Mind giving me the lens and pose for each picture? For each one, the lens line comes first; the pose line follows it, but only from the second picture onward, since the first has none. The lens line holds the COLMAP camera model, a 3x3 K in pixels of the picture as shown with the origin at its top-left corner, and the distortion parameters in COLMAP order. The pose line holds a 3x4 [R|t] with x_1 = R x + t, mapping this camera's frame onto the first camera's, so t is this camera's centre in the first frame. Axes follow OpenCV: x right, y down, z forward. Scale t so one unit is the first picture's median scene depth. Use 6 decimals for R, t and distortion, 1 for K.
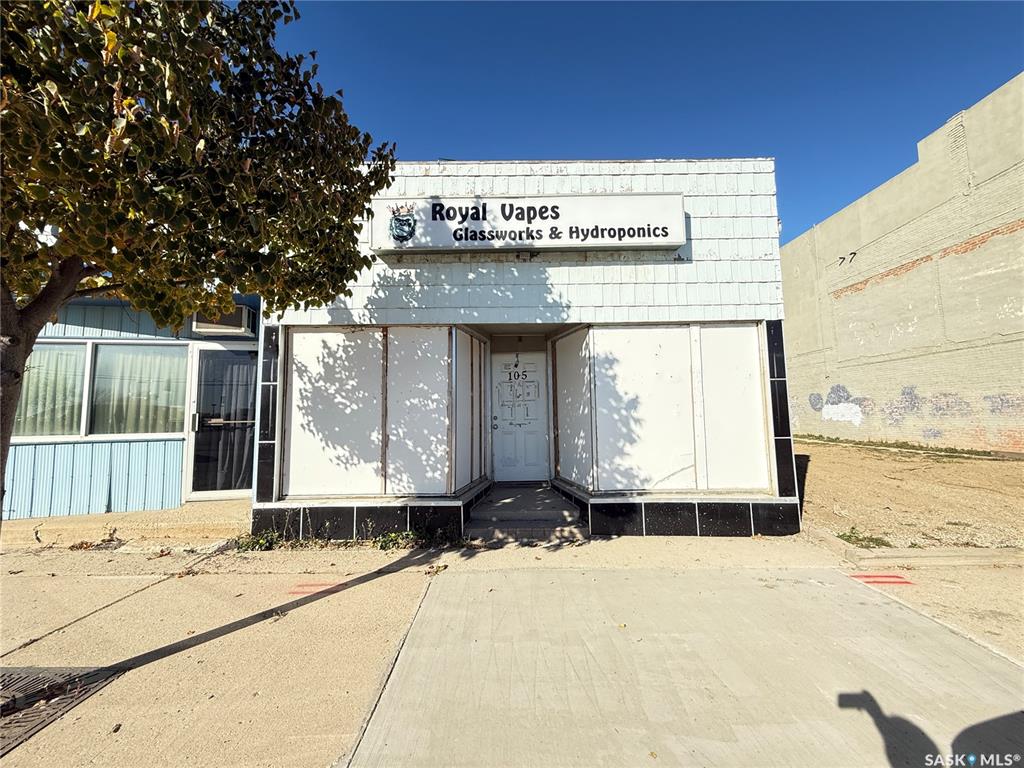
lens RADIAL K [[413.2, 0, 511.1], [0, 413.2, 381.9], [0, 0, 1]] dist [-0.004348, 0.001253]
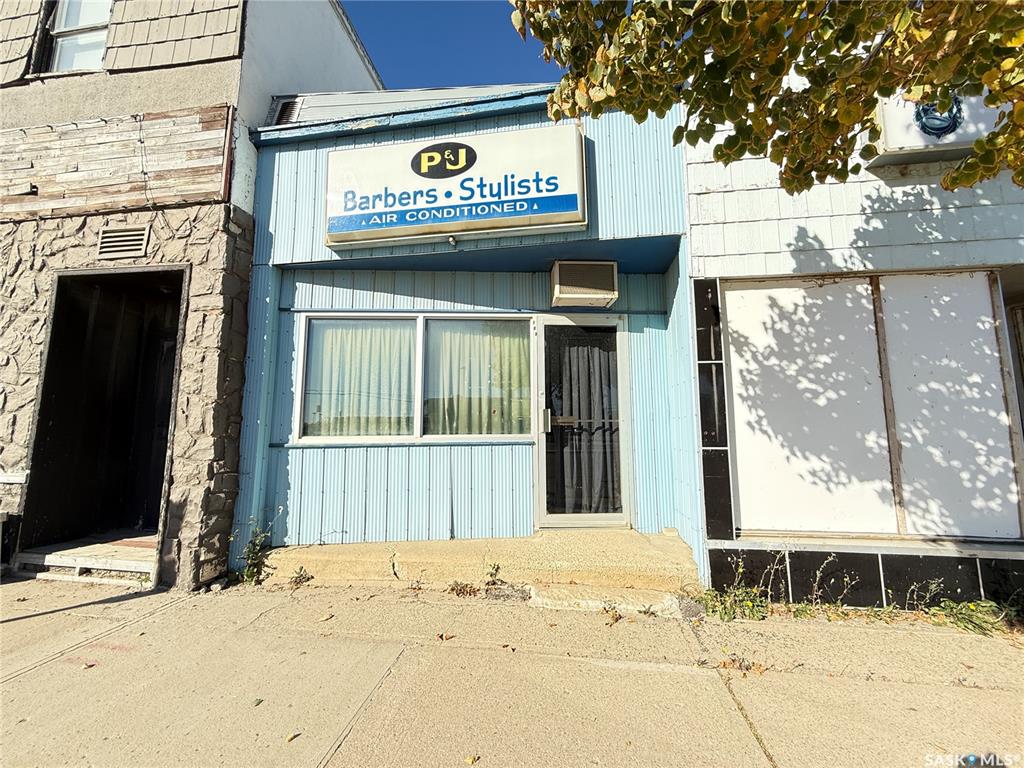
lens RADIAL K [[413.2, 0, 506.3], [0, 413.2, 378.0], [0, 0, 1]] dist [-0.004348, 0.001253]
pose [[0.988659, -0.009369, -0.149884, -0.817443], [0.003407, 0.999195, -0.039983, 0.057791], [0.150138, 0.039019, 0.987895, 0.276593]]
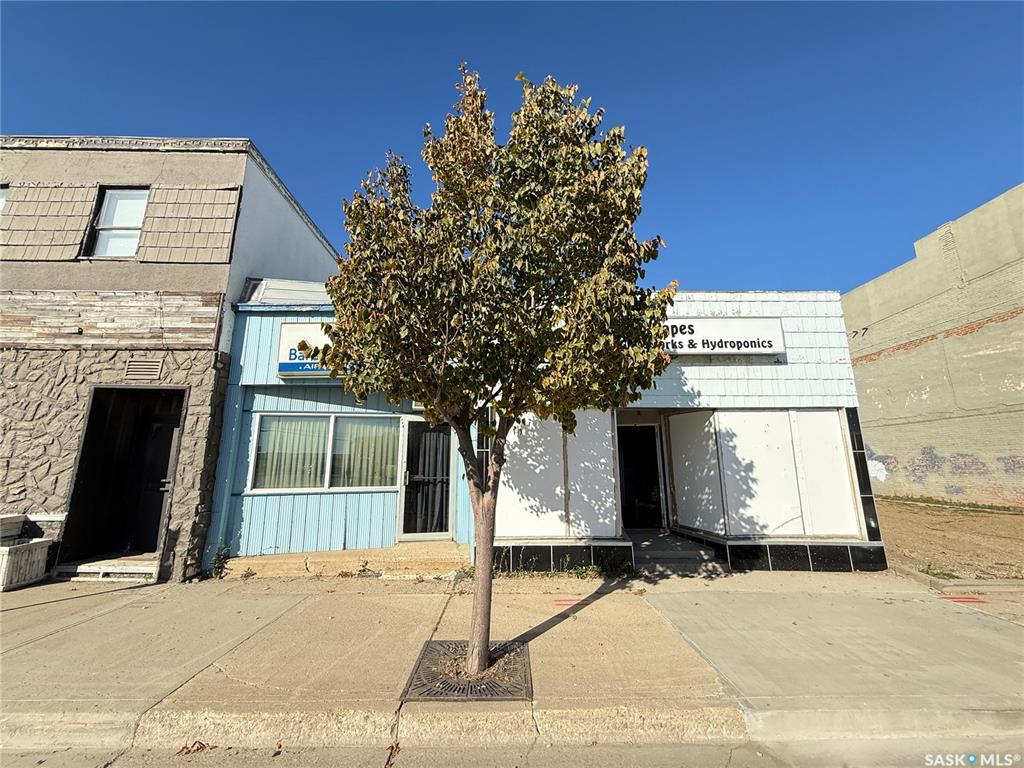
lens RADIAL K [[413.2, 0, 509.3], [0, 413.2, 379.4], [0, 0, 1]] dist [-0.004348, 0.001253]
pose [[0.999917, 0.012036, 0.004658, -0.508991], [-0.011391, 0.992730, -0.119826, -0.064942], [-0.006067, 0.119763, 0.992784, -0.366246]]
